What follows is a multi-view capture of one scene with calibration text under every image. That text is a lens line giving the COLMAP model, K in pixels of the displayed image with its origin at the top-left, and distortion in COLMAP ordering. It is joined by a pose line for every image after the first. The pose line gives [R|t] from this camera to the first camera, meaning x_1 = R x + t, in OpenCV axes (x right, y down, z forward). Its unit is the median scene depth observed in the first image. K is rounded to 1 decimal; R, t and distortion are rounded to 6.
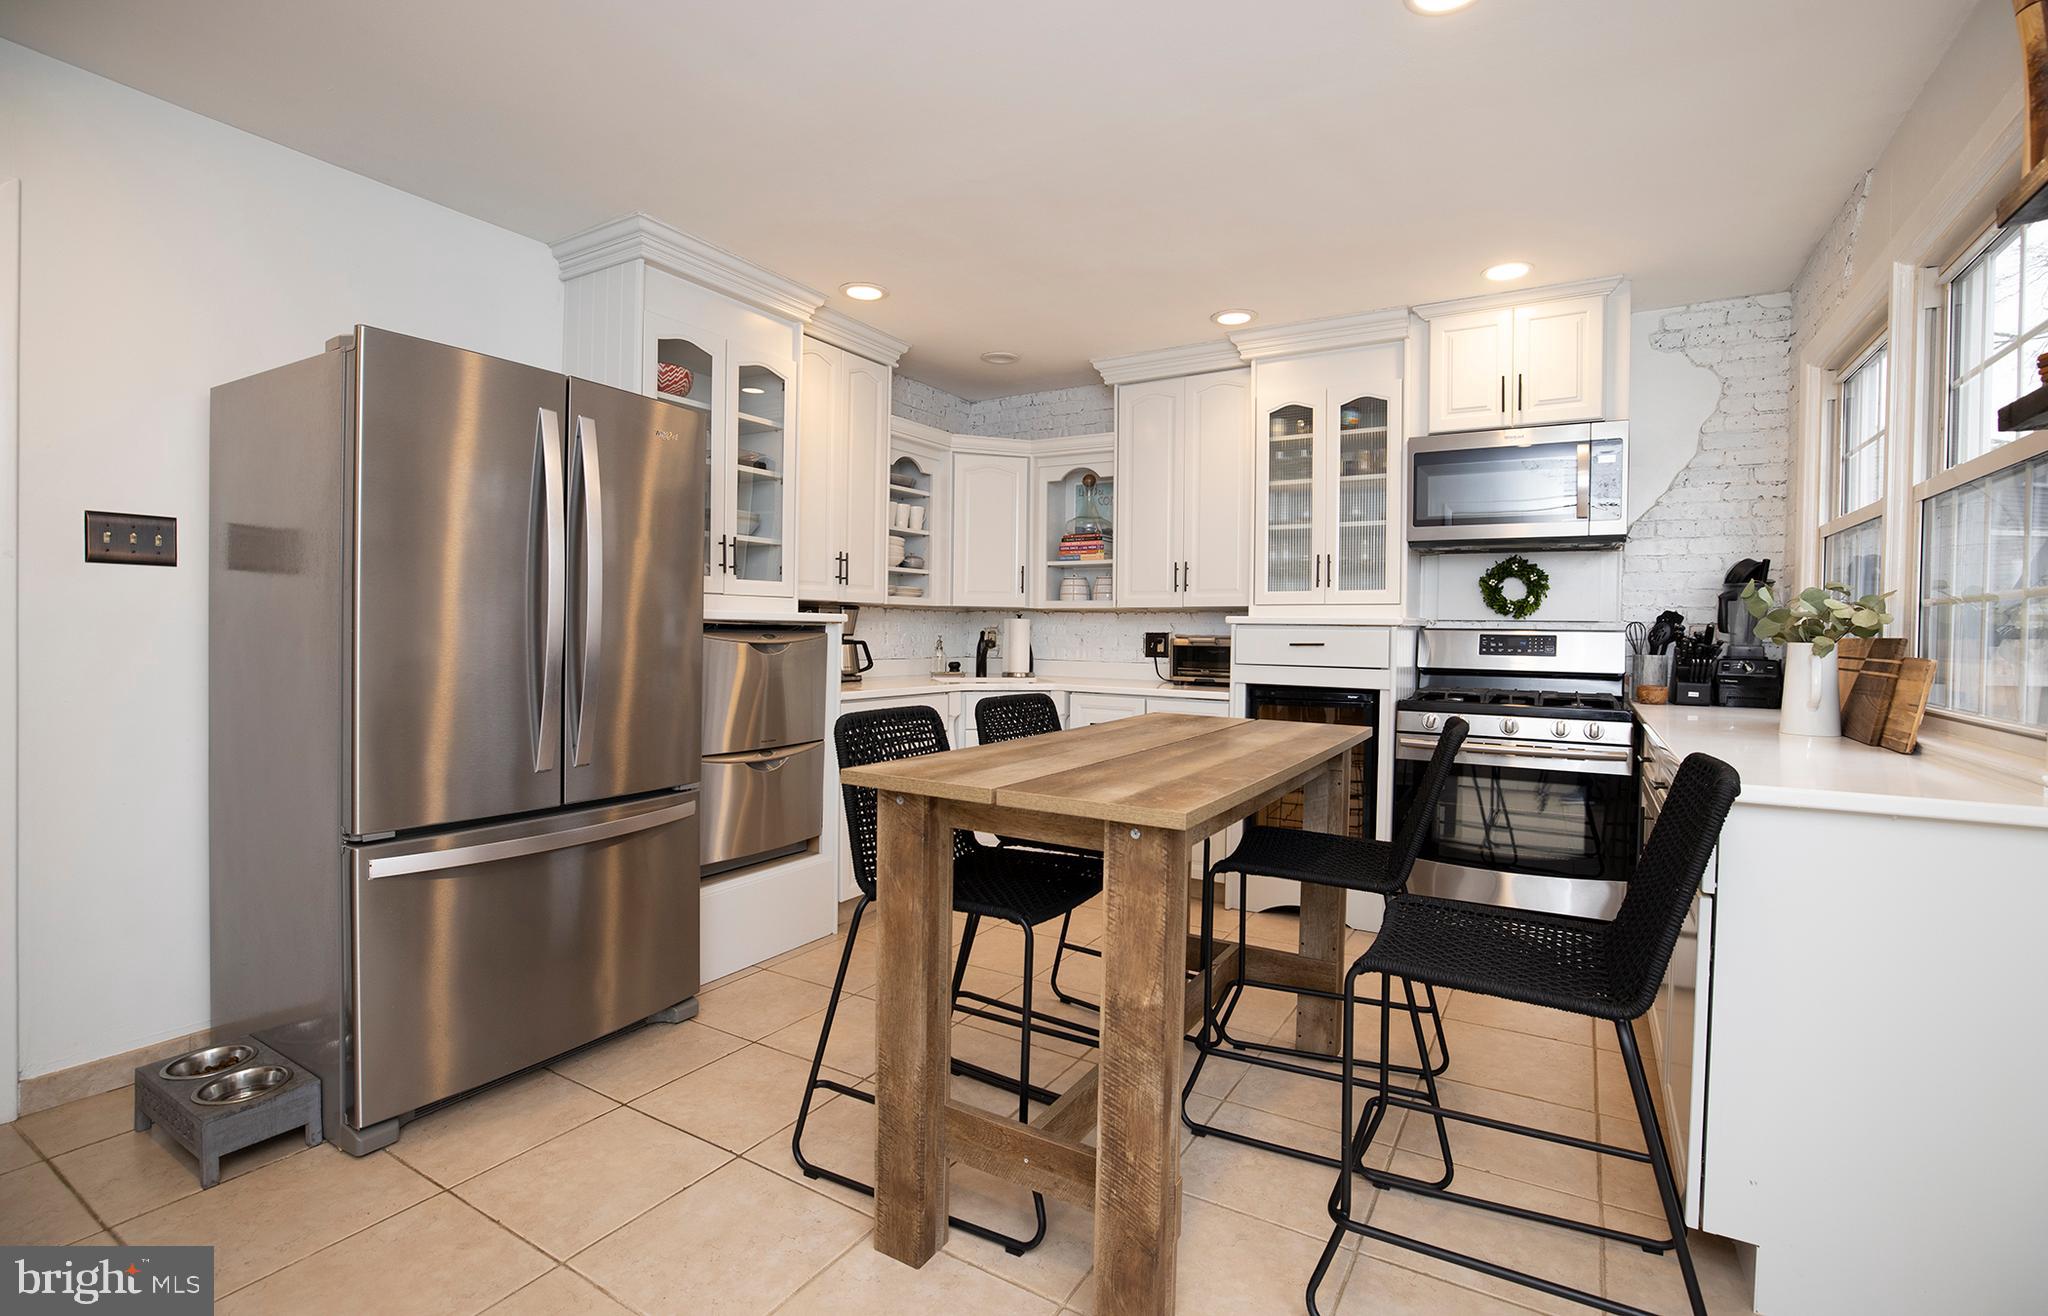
lens RADIAL K [[920.6, 0, 1038.1], [0, 920.6, 650.5], [0, 0, 1]] dist [-0.020840, 0.000324]
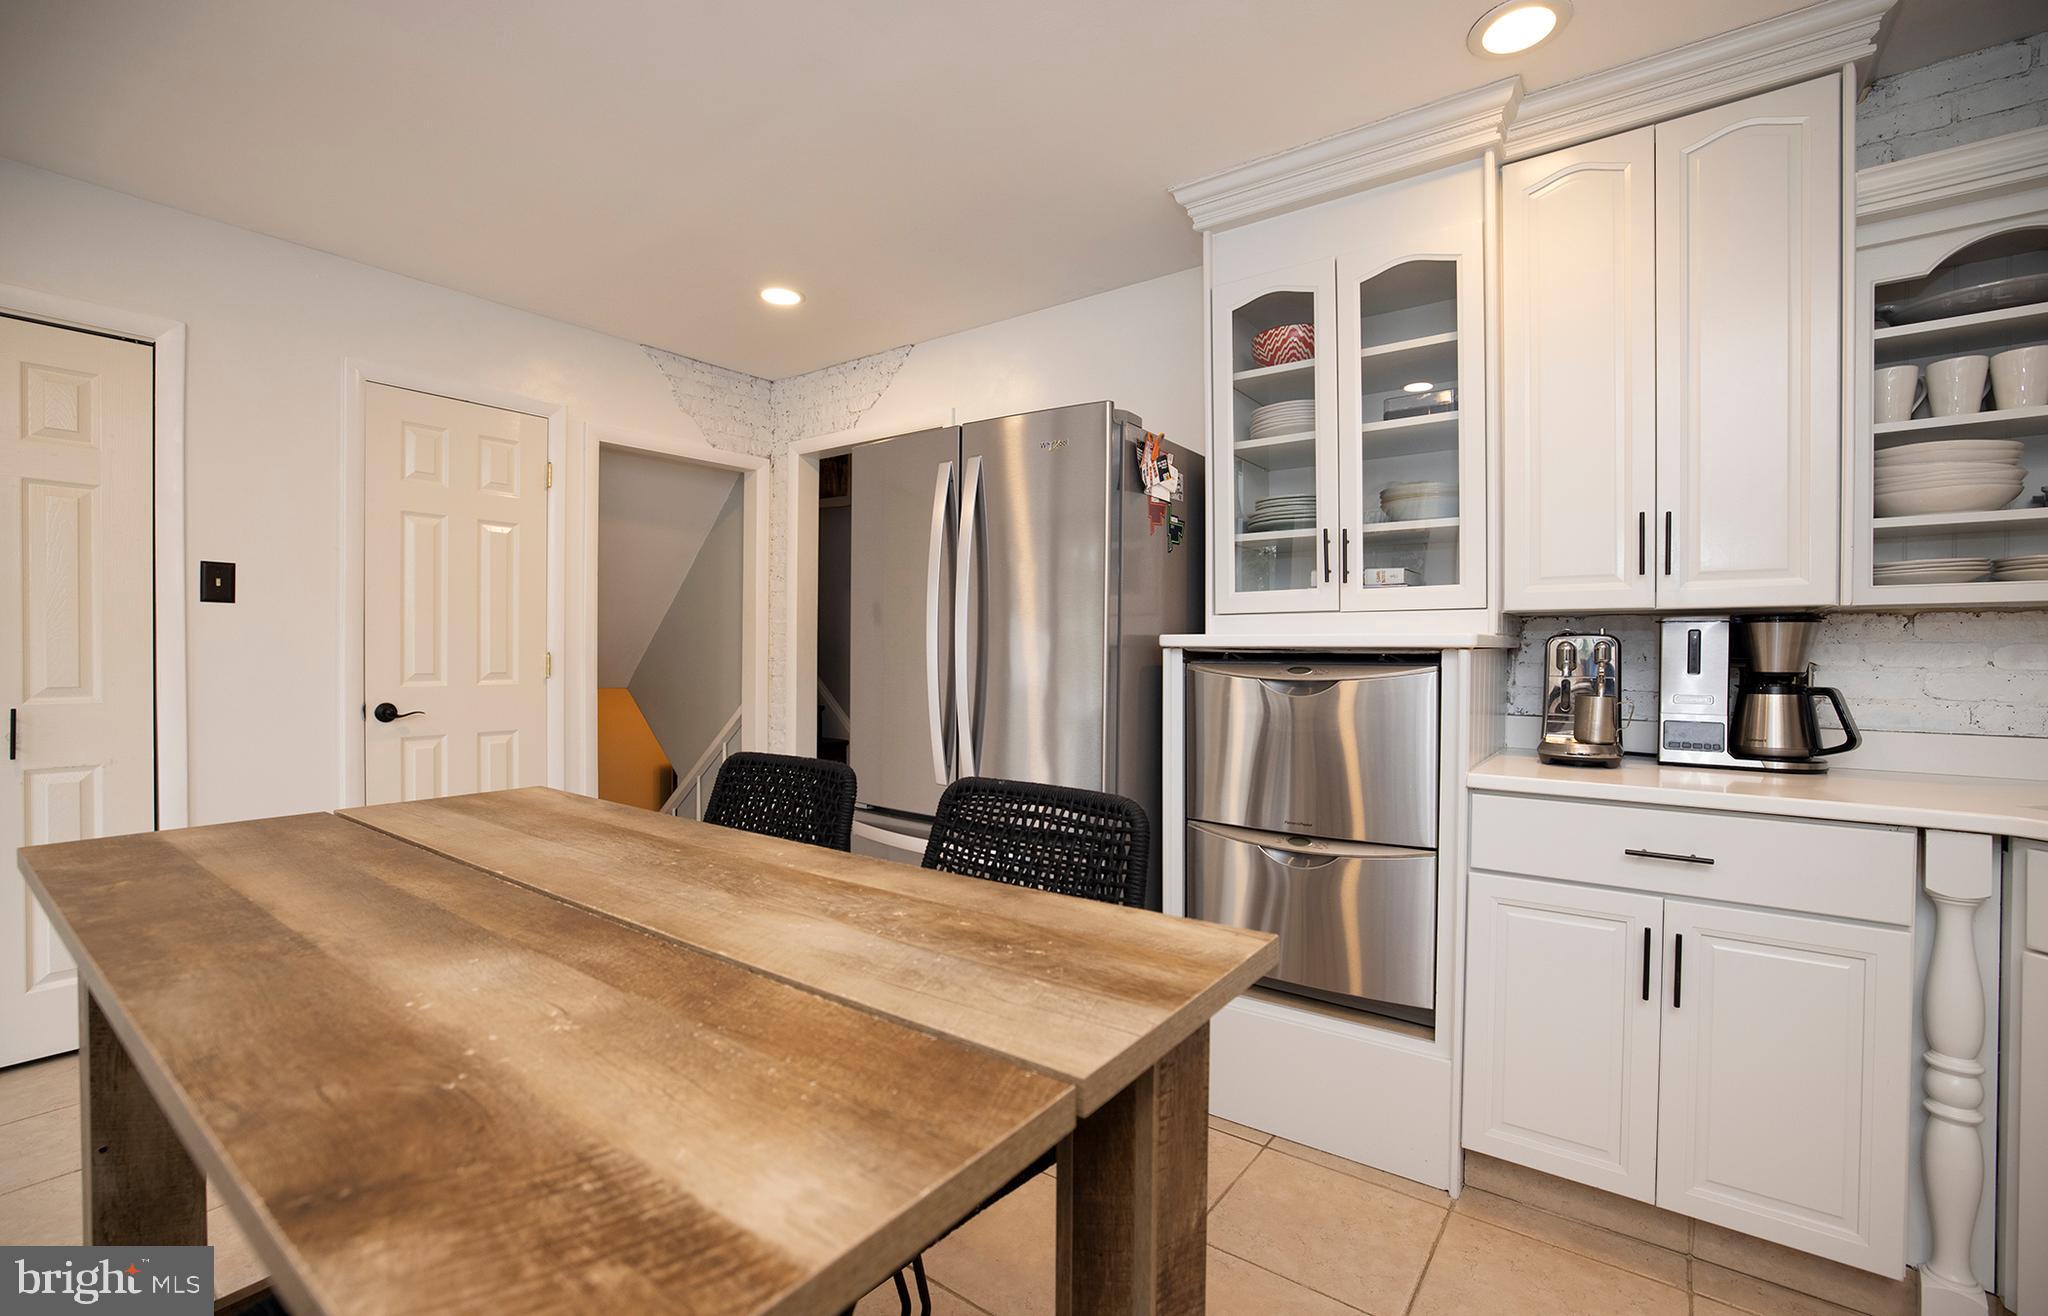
lens RADIAL K [[880.3, 0, 1036.5], [0, 880.3, 660.5], [0, 0, 1]] dist [-0.026716, 0.000139]
pose [[-0.082417, -0.006778, -0.996575, 0.330415], [-0.031721, 0.999488, -0.004174, -0.011789], [0.996093, 0.031268, -0.082590, 0.768769]]
